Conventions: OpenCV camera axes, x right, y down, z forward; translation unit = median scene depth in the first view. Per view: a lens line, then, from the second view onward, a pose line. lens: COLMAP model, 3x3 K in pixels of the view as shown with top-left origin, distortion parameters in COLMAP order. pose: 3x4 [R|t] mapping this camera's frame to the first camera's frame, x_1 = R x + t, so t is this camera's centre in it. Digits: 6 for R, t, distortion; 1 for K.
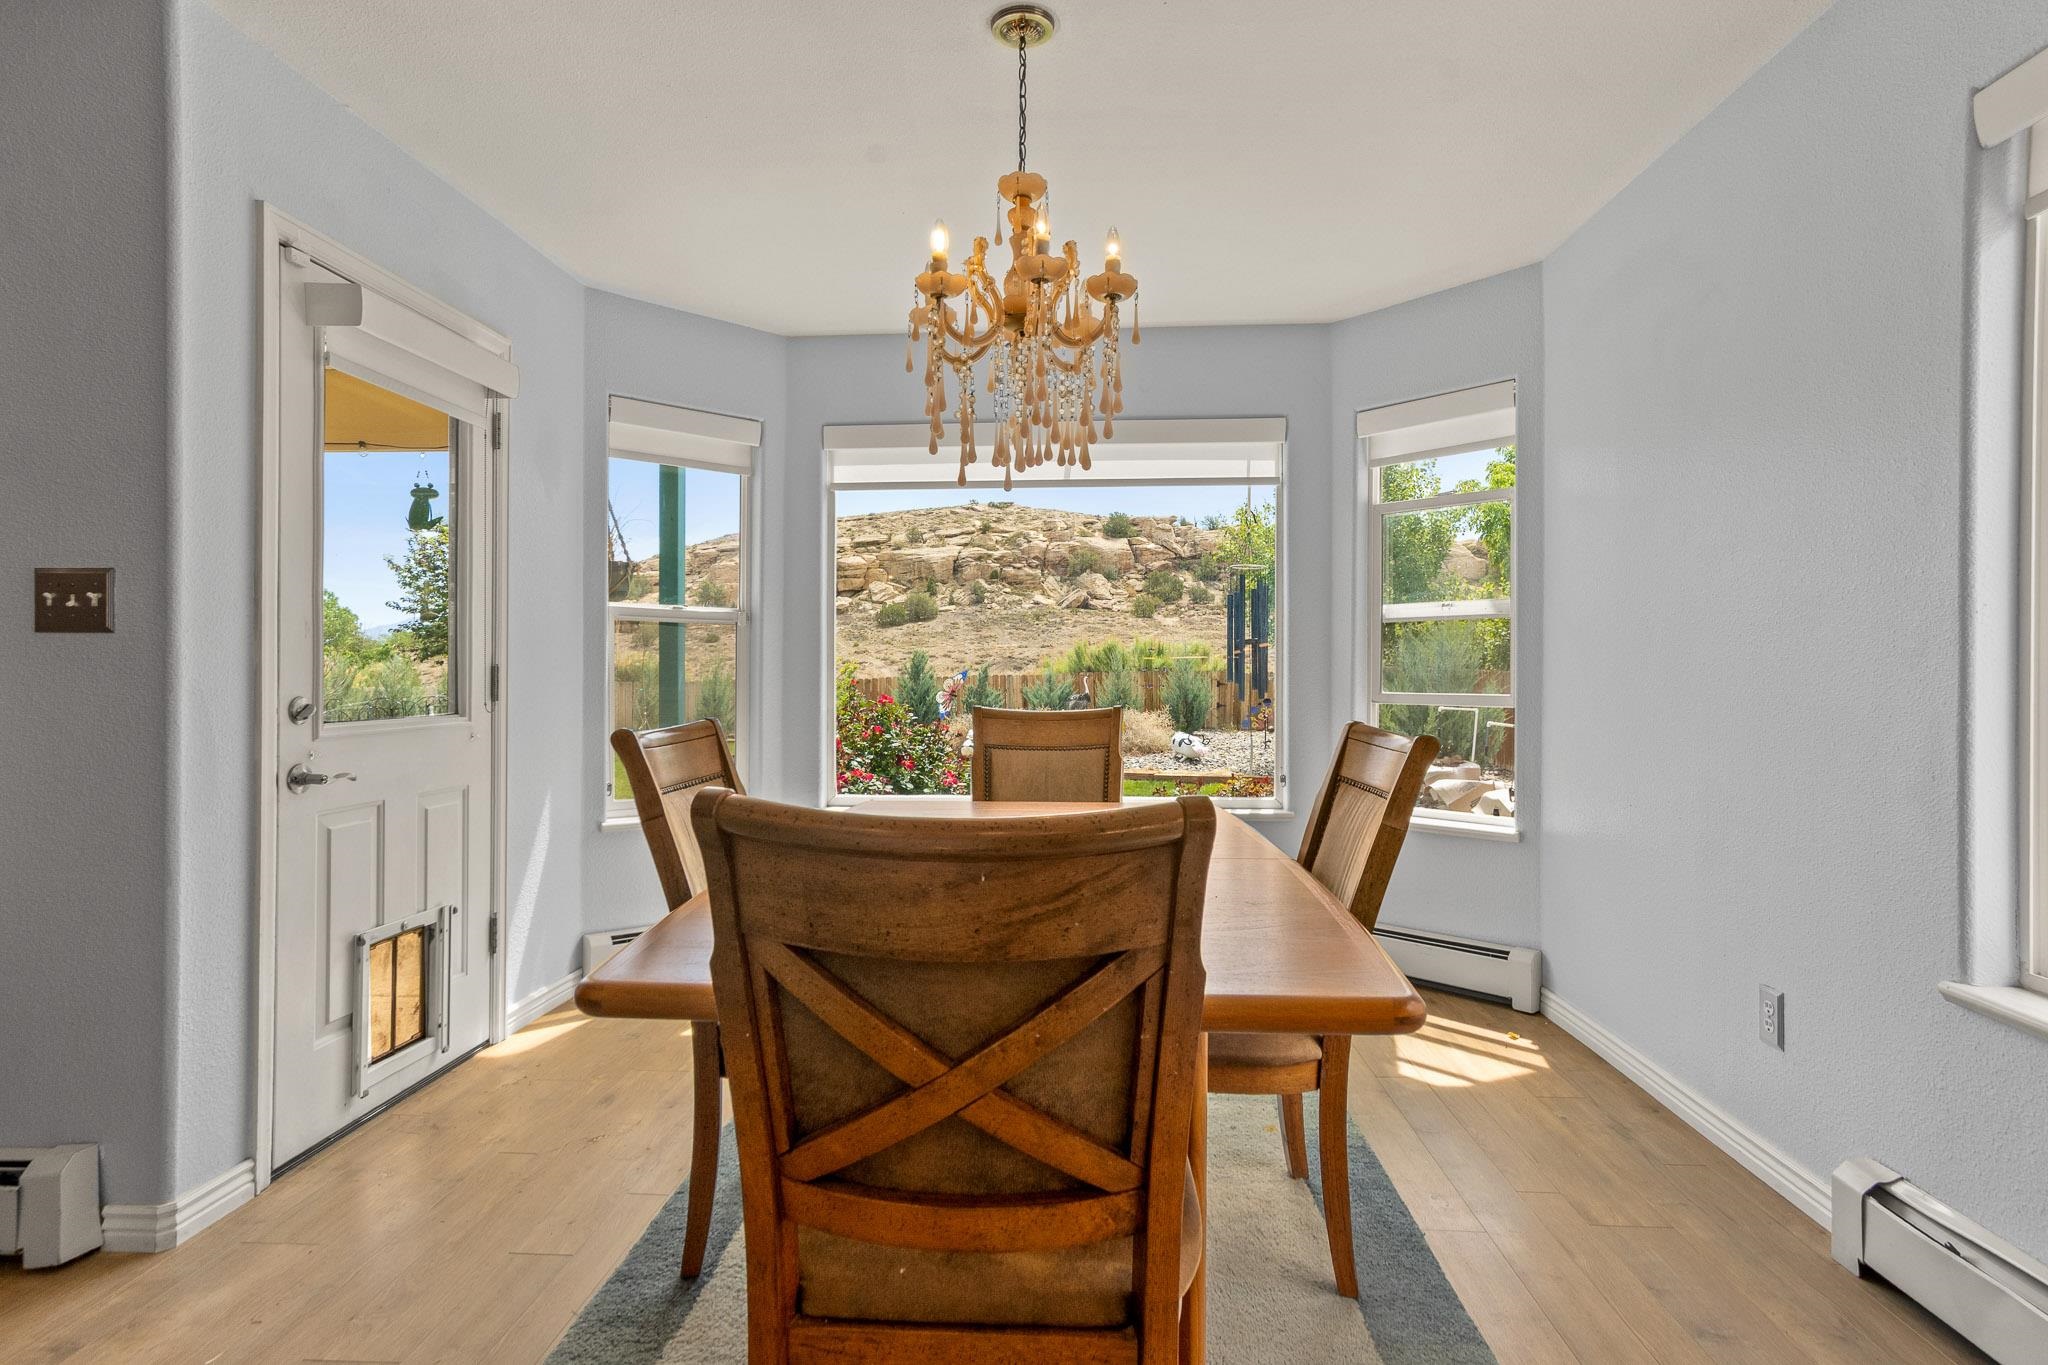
lens RADIAL K [[1042.3, 0, 1014.0], [0, 1042.3, 674.8], [0, 0, 1]] dist [-0.000095, 0.006829]
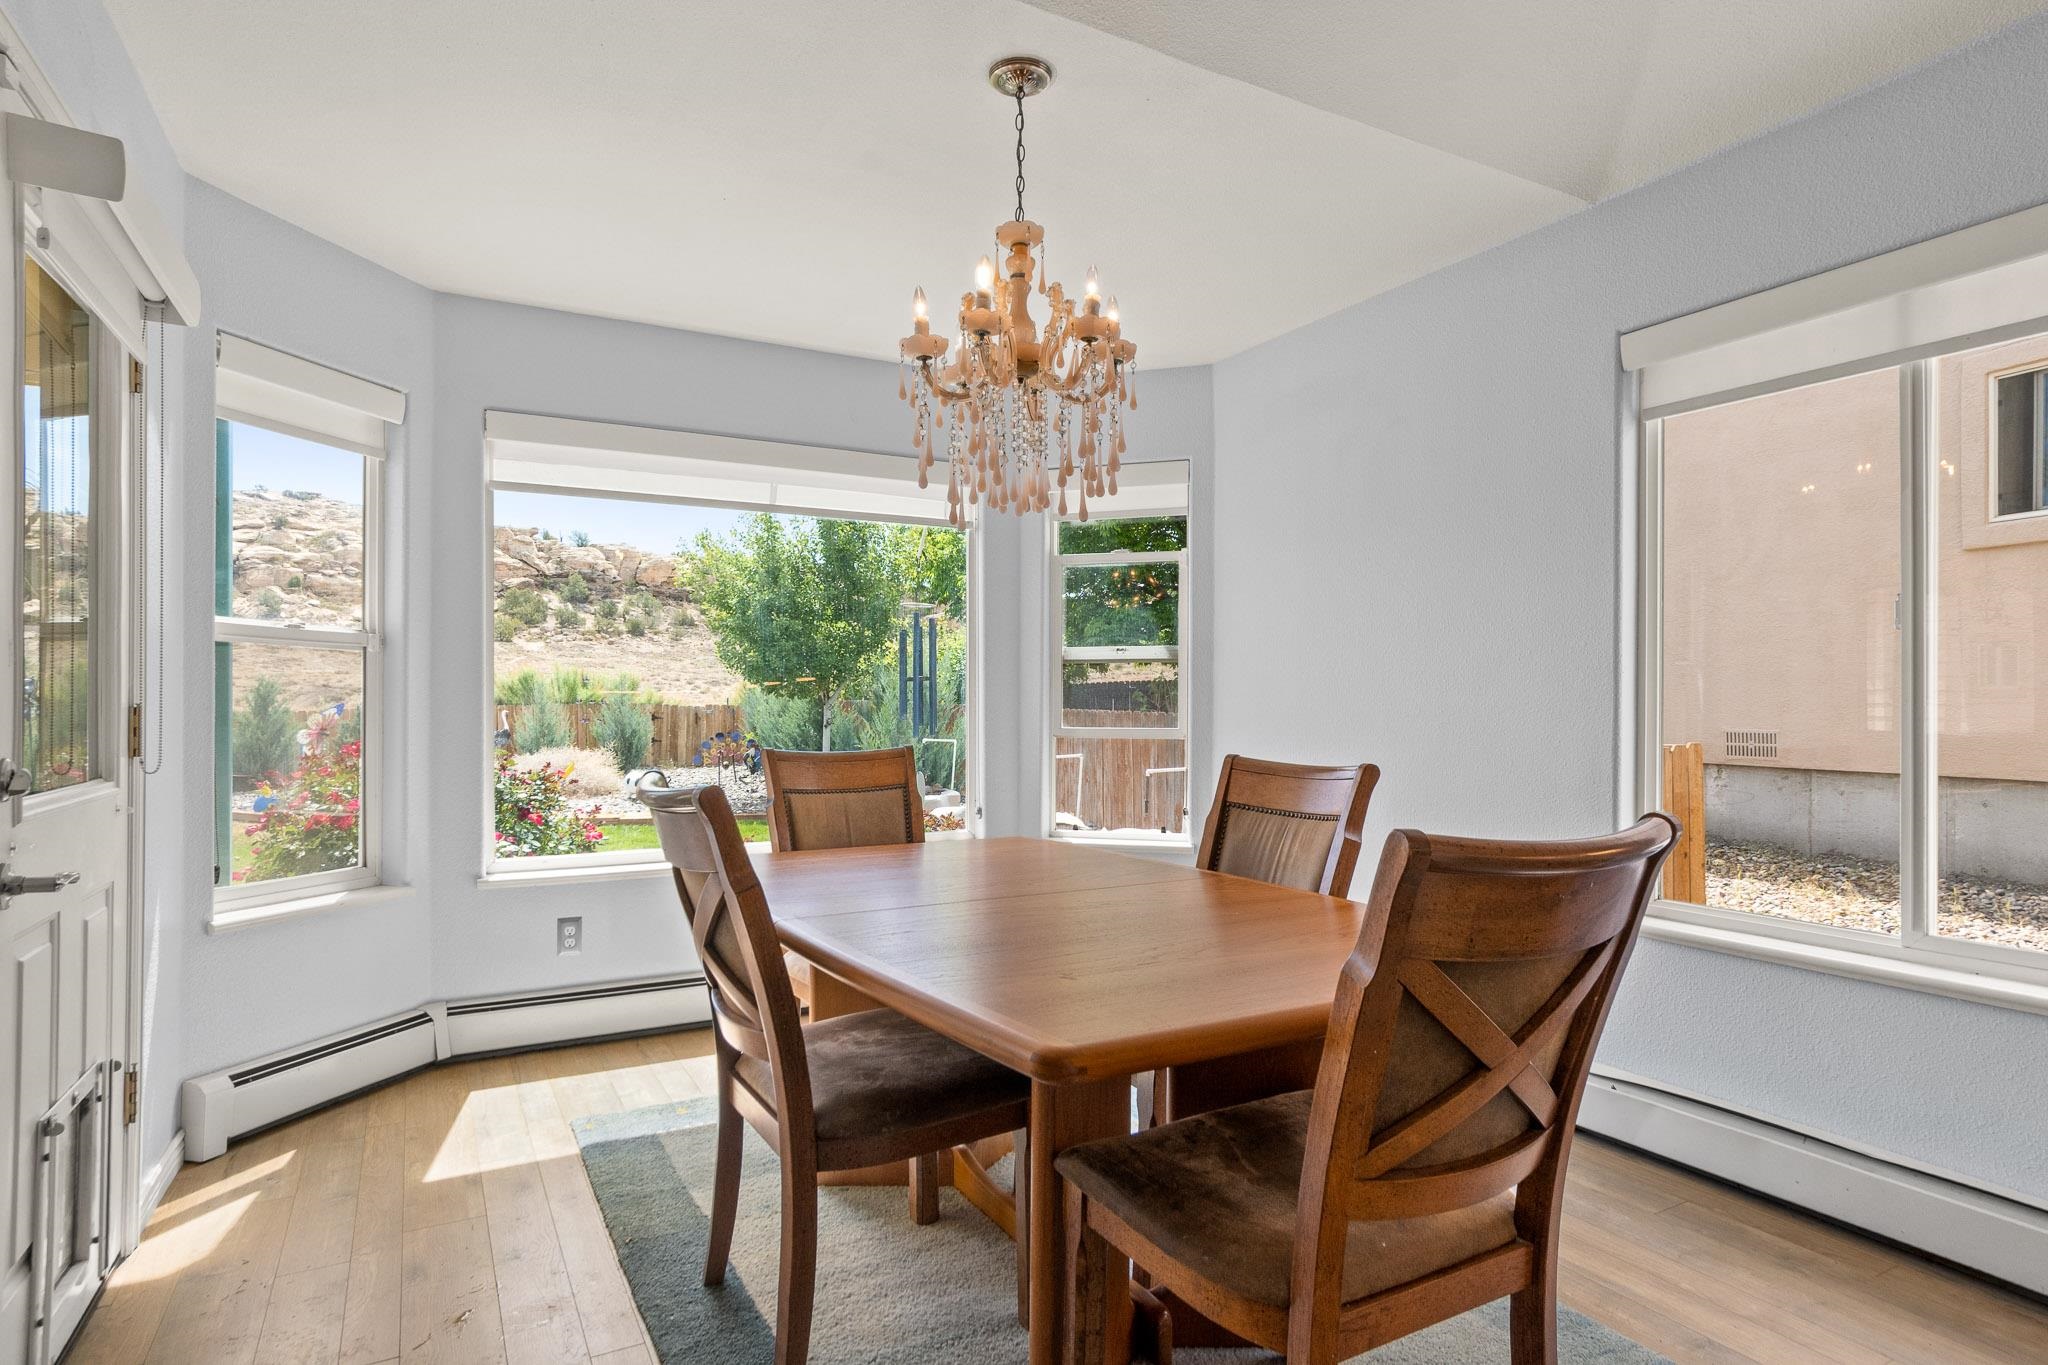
lens RADIAL K [[1093.1, 0, 999.4], [0, 1093.1, 711.7], [0, 0, 1]] dist [0.003628, 0.000899]
pose [[0.843698, -0.004383, 0.536800, -0.070275], [0.001784, 0.999984, 0.005361, -0.001342], [-0.536815, -0.003566, 0.843692, 0.013675]]
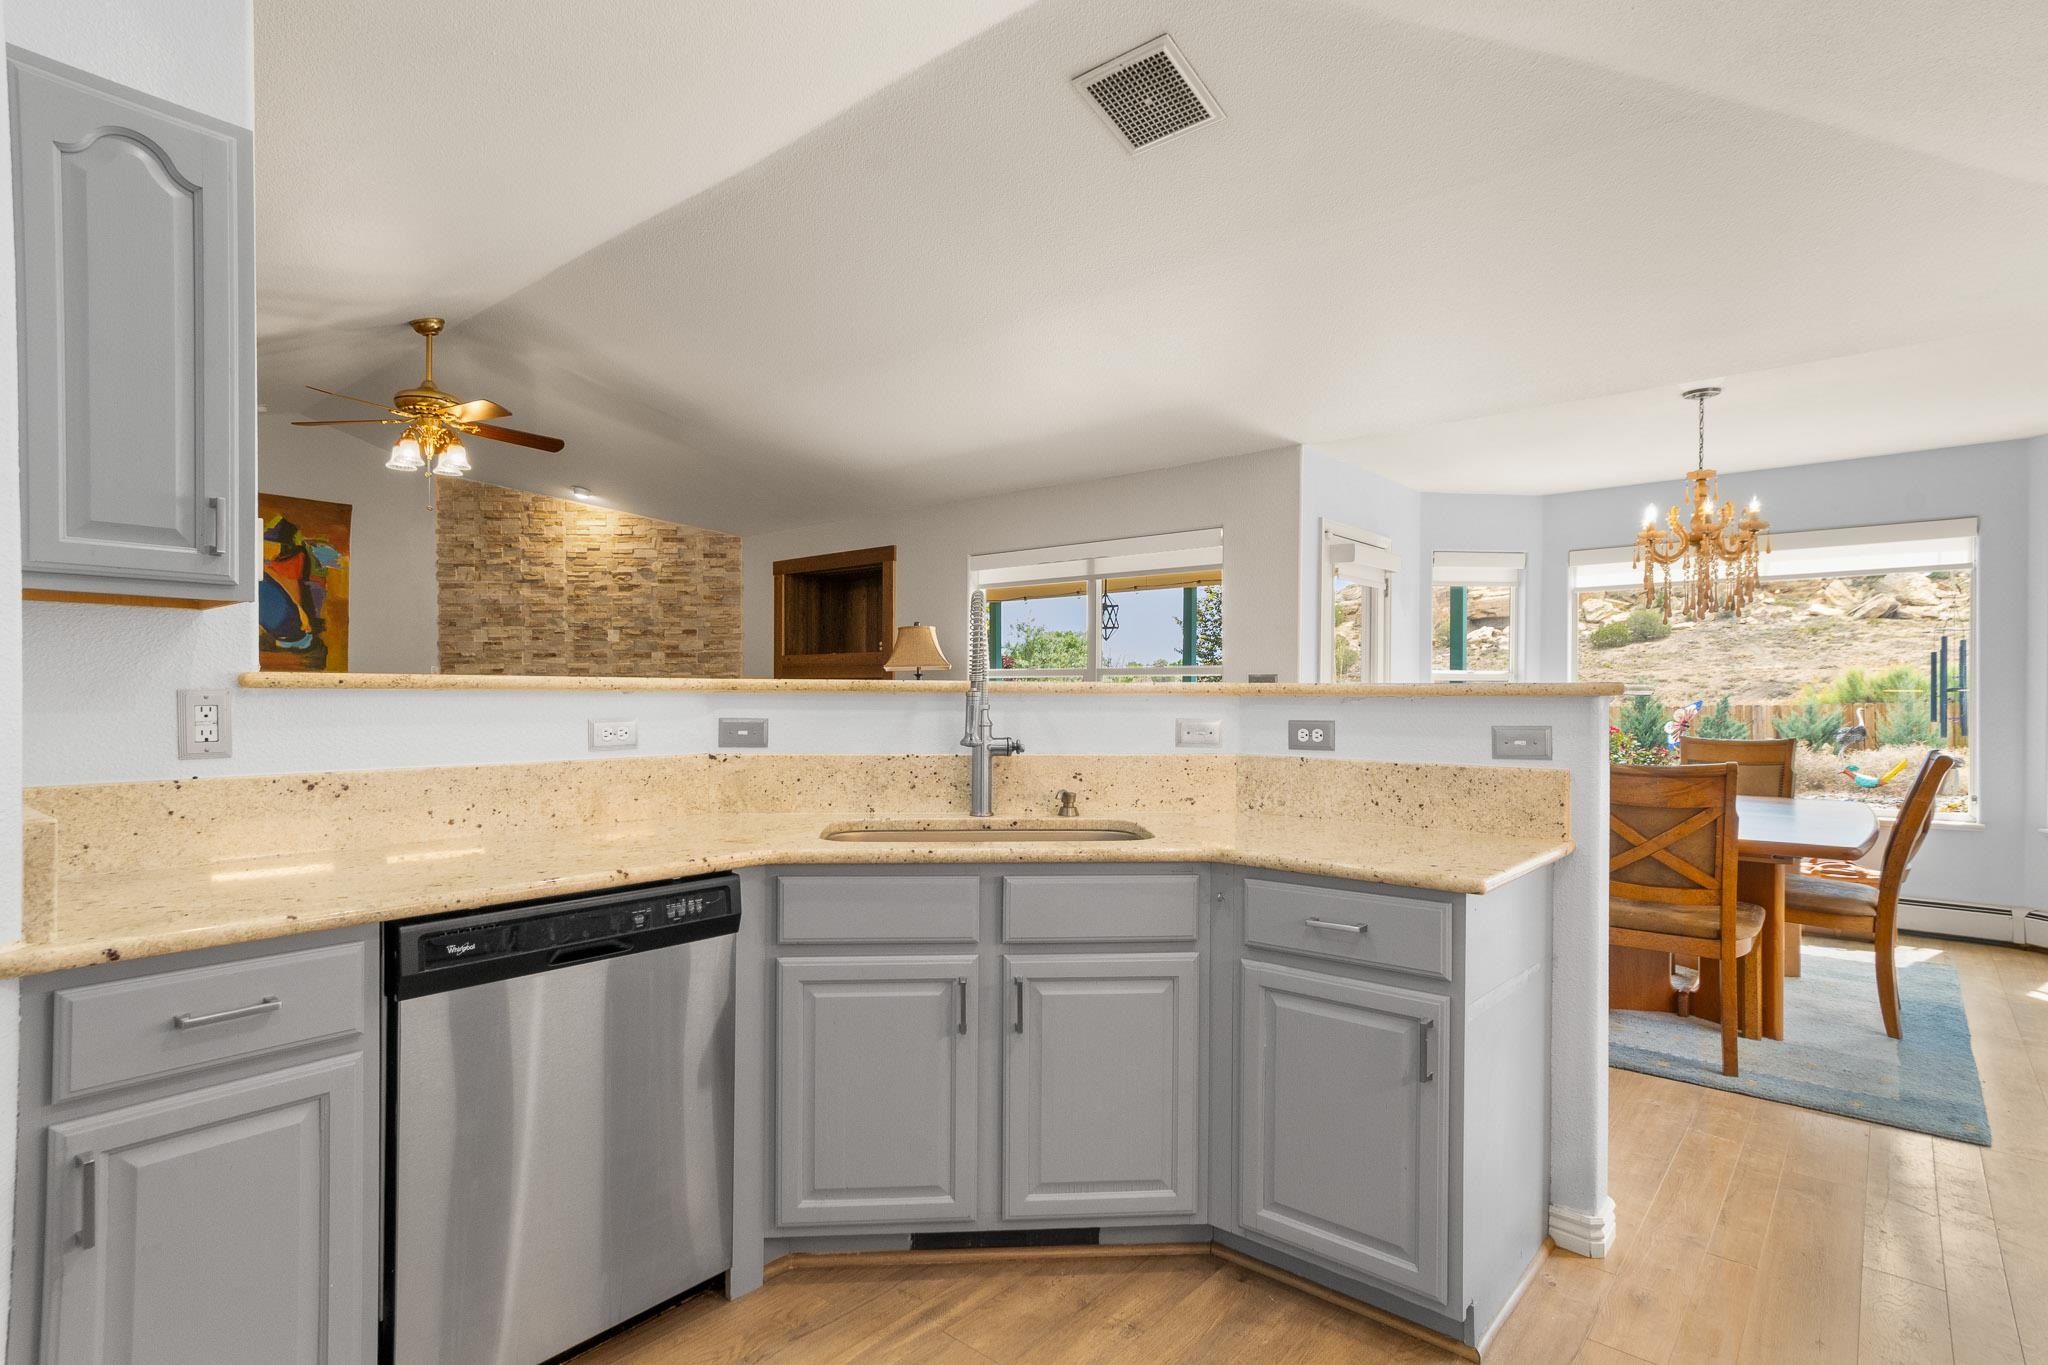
lens RADIAL K [[1042.3, 0, 1012.2], [0, 1042.3, 702.0], [0, 0, 1]] dist [-0.000095, 0.006829]
pose [[0.803932, 0.003019, -0.594713, 0.016617], [-0.001661, 0.999995, 0.002831, -0.004538], [0.594719, -0.001288, 0.803933, -0.167991]]
